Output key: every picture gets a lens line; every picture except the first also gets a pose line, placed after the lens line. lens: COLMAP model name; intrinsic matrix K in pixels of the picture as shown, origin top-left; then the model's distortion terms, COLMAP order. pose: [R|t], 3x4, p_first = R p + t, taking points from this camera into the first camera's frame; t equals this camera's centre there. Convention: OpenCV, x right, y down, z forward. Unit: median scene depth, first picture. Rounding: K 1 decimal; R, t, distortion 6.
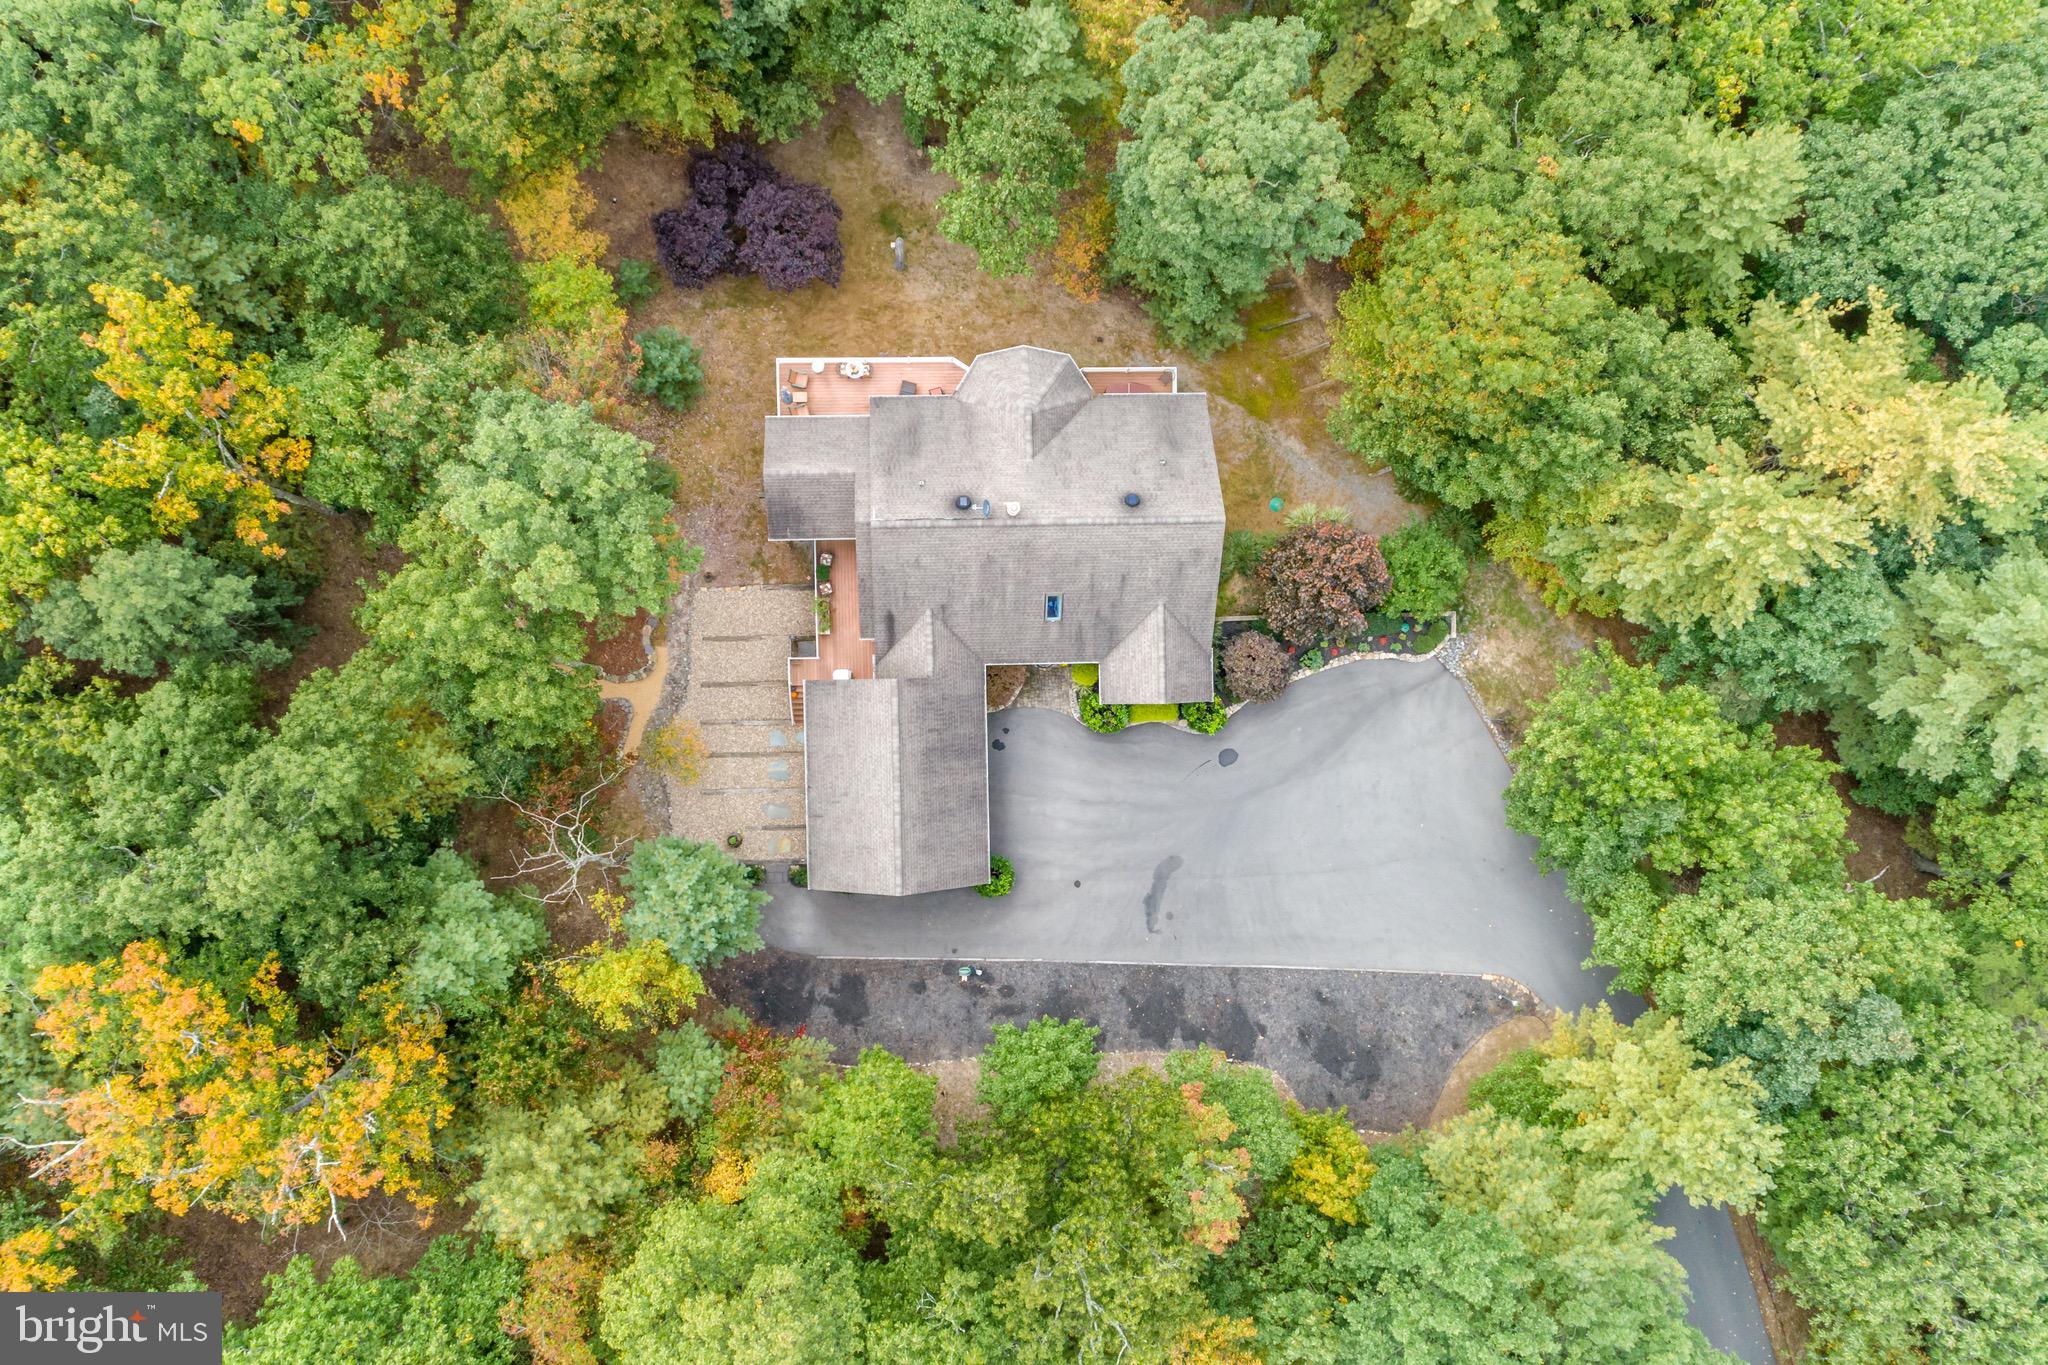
lens RADIAL K [[1504.5, 0, 1010.5], [0, 1504.5, 691.4], [0, 0, 1]] dist [-0.005119, 0.007625]
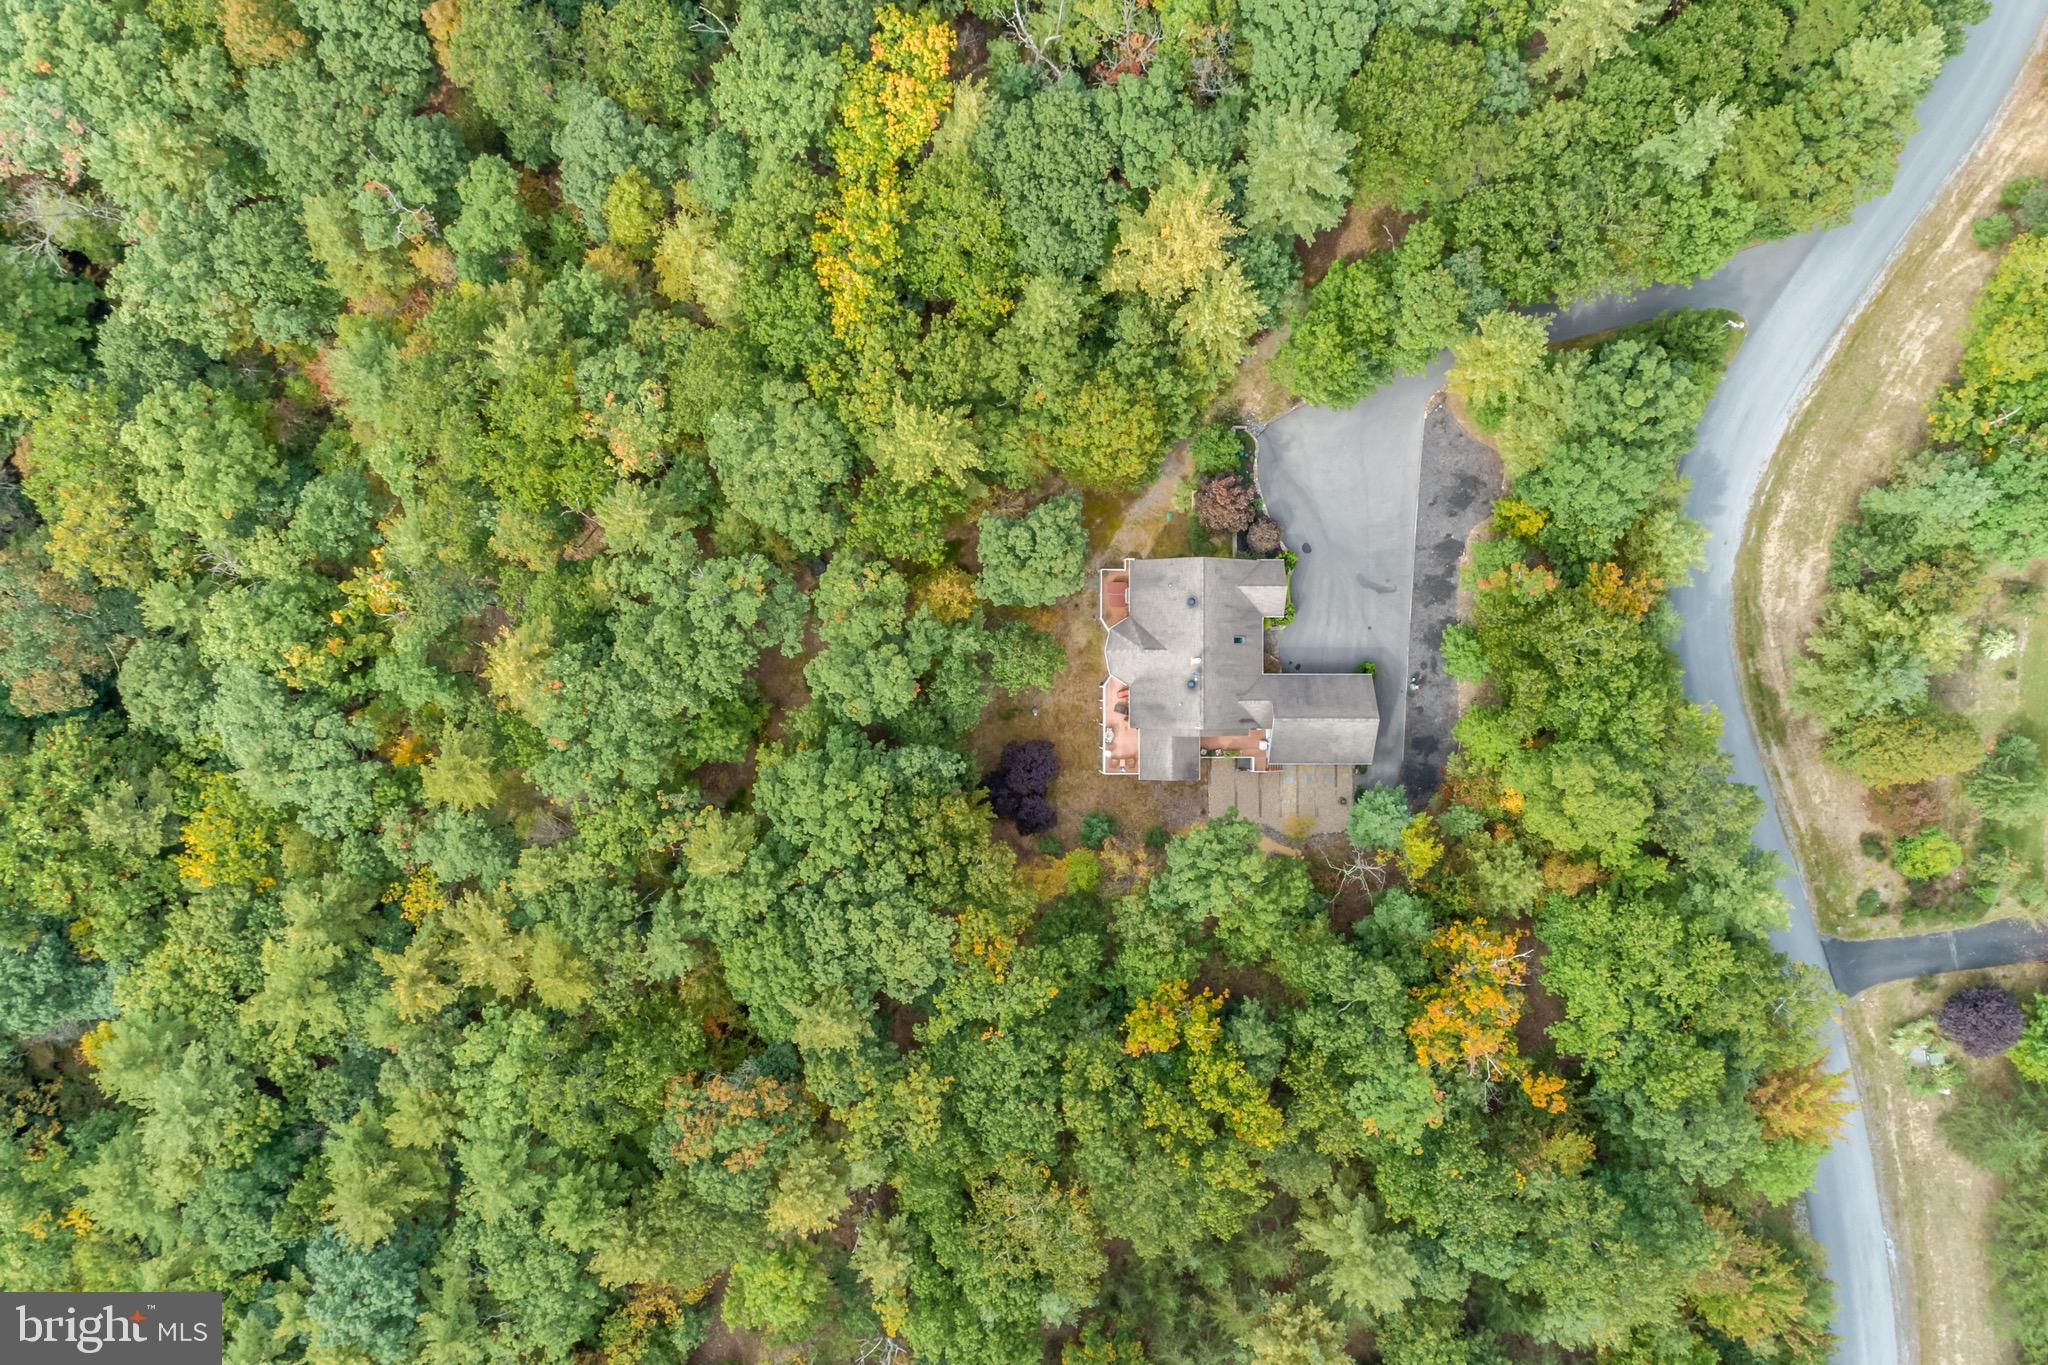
lens RADIAL K [[1504.5, 0, 1011.7], [0, 1504.5, 682.8], [0, 0, 1]] dist [-0.005119, 0.007625]
pose [[0.022920, -0.997724, -0.063418, 0.097570], [0.999704, 0.023390, -0.006683, -0.363540], [0.008151, -0.063246, 0.997965, -1.082142]]
